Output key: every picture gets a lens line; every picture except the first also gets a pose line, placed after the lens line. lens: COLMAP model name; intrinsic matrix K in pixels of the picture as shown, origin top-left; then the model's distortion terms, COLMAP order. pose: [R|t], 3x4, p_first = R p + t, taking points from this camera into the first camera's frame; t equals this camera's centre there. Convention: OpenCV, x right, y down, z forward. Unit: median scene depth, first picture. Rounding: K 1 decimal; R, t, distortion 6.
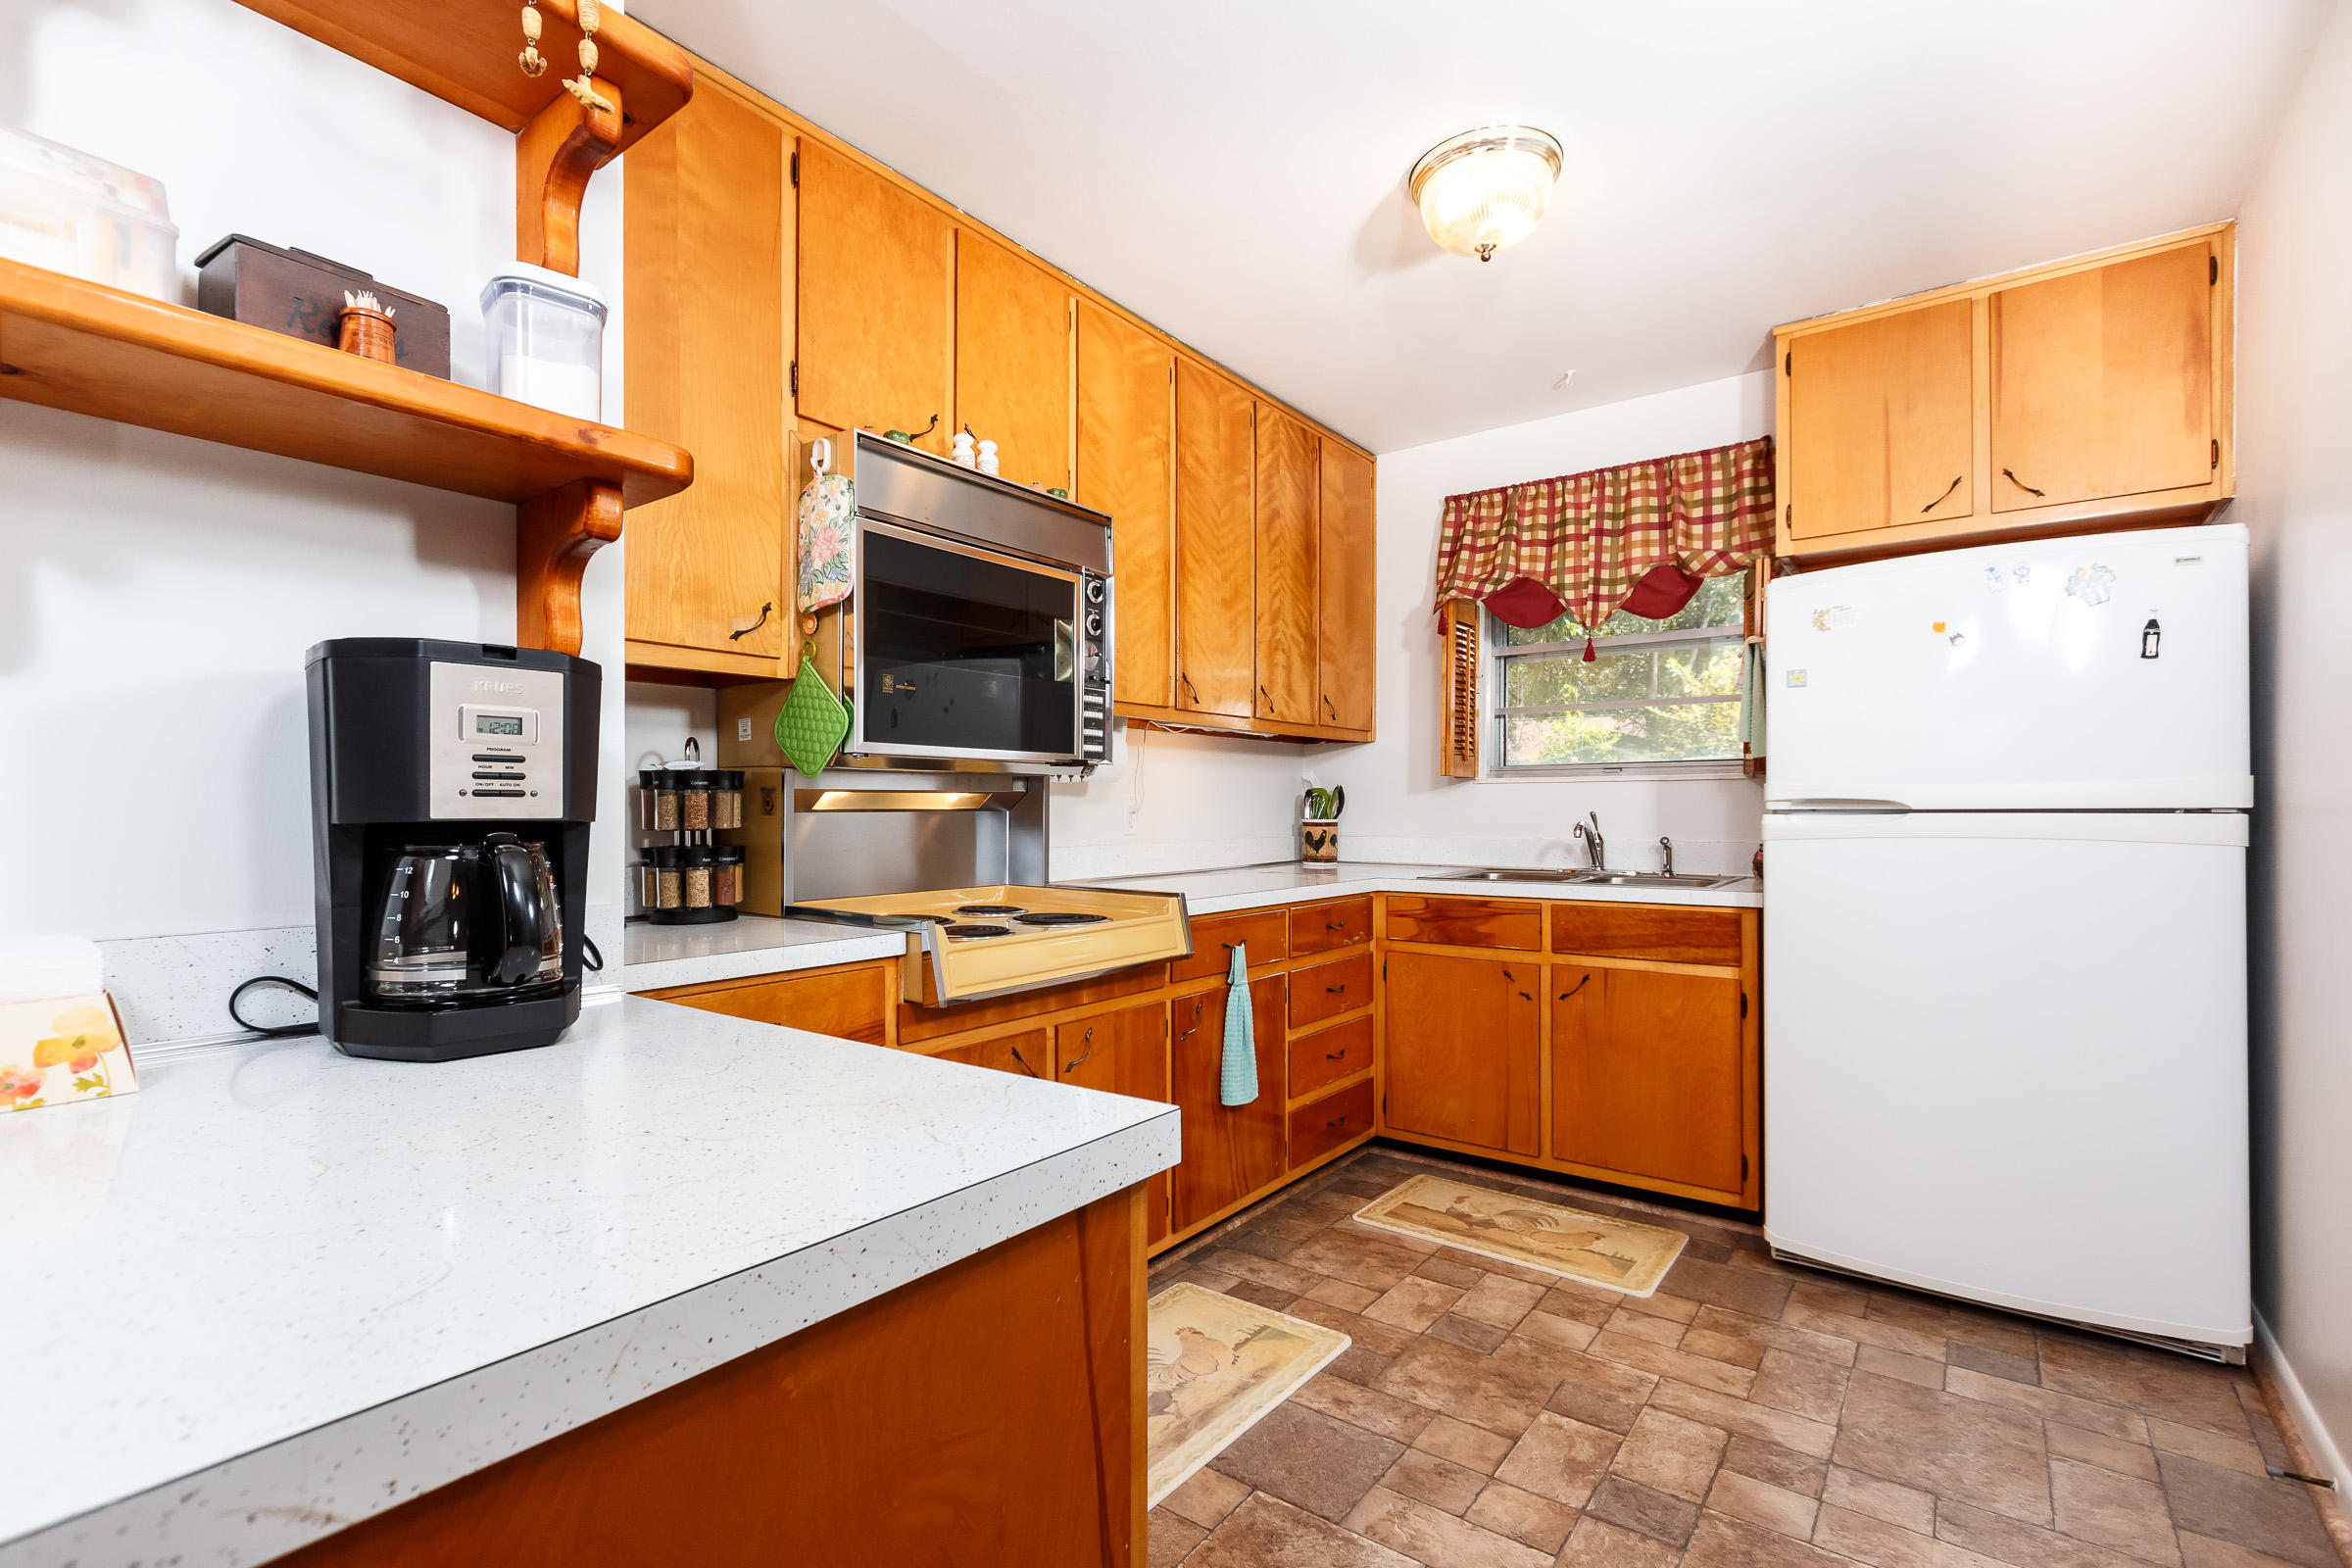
lens RADIAL K [[1076.8, 0, 1158.8], [0, 1076.8, 789.2], [0, 0, 1]] dist [-0.001805, -0.000333]
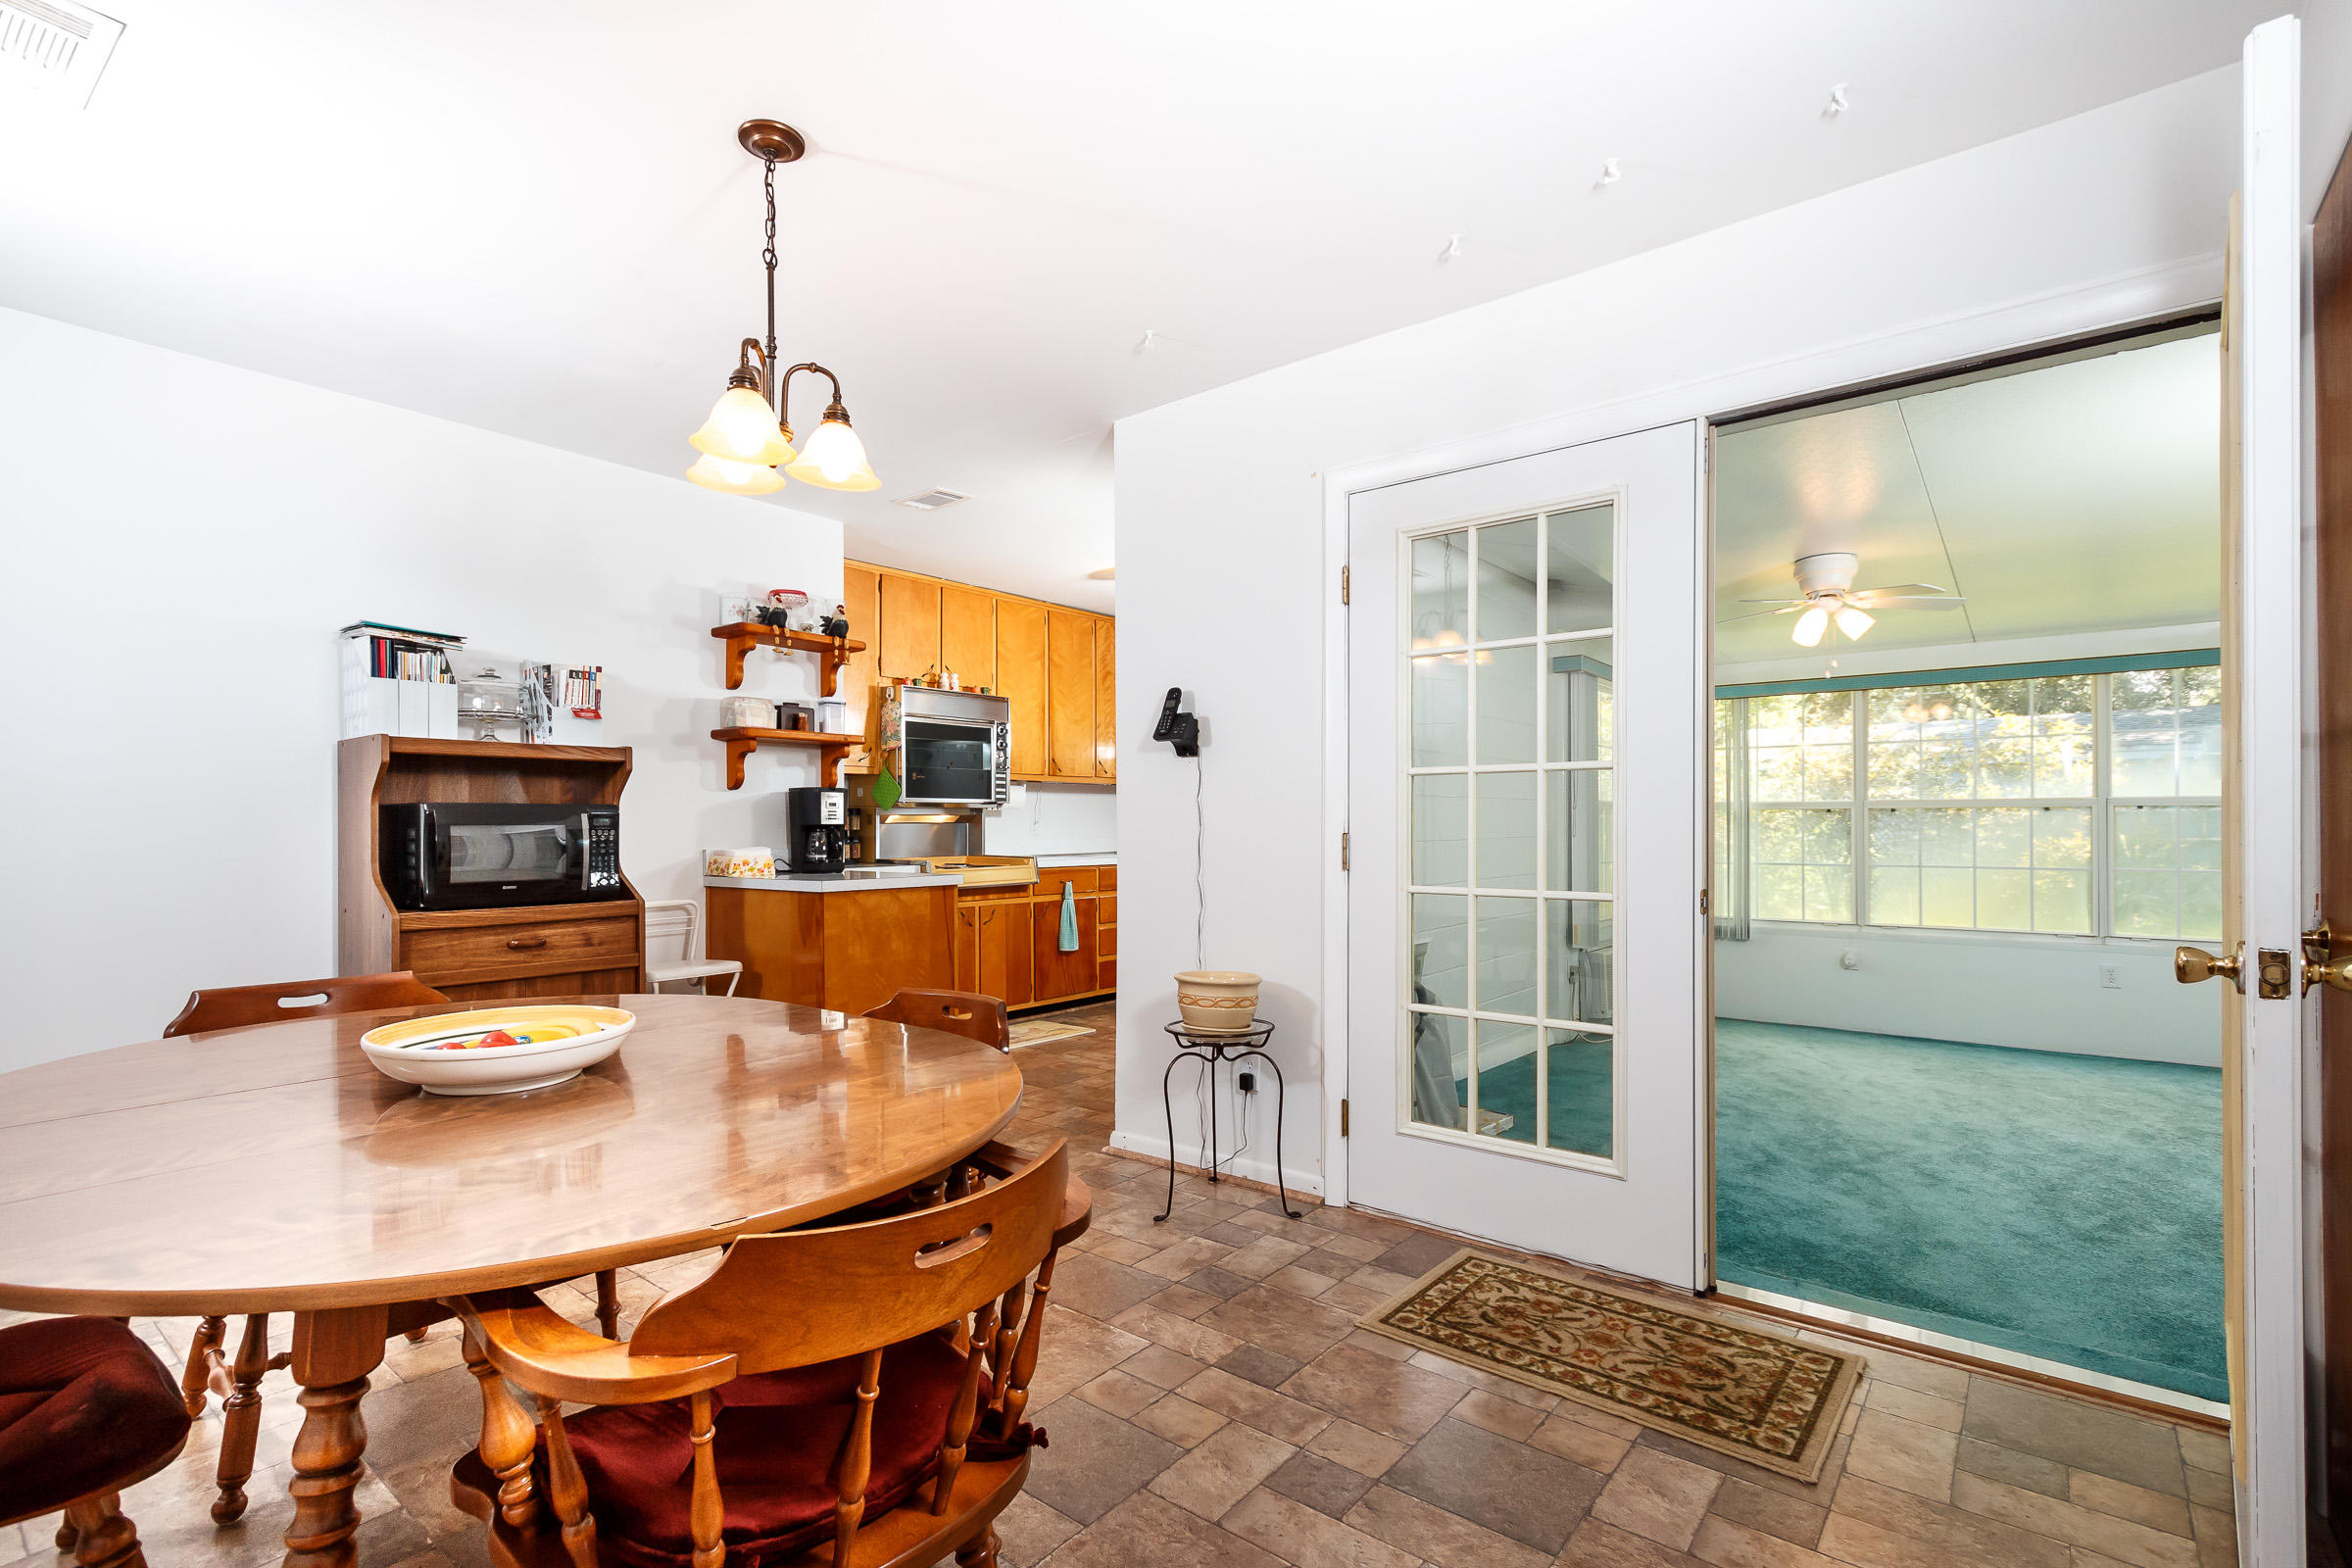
lens RADIAL K [[1076.8, 0, 1158.8], [0, 1076.8, 789.2], [0, 0, 1]] dist [-0.001805, -0.000333]
pose [[0.999685, -0.004844, -0.024619, 0.351952], [0.004496, 0.999890, -0.014152, -0.019388], [0.024684, 0.014036, 0.999597, -1.387353]]
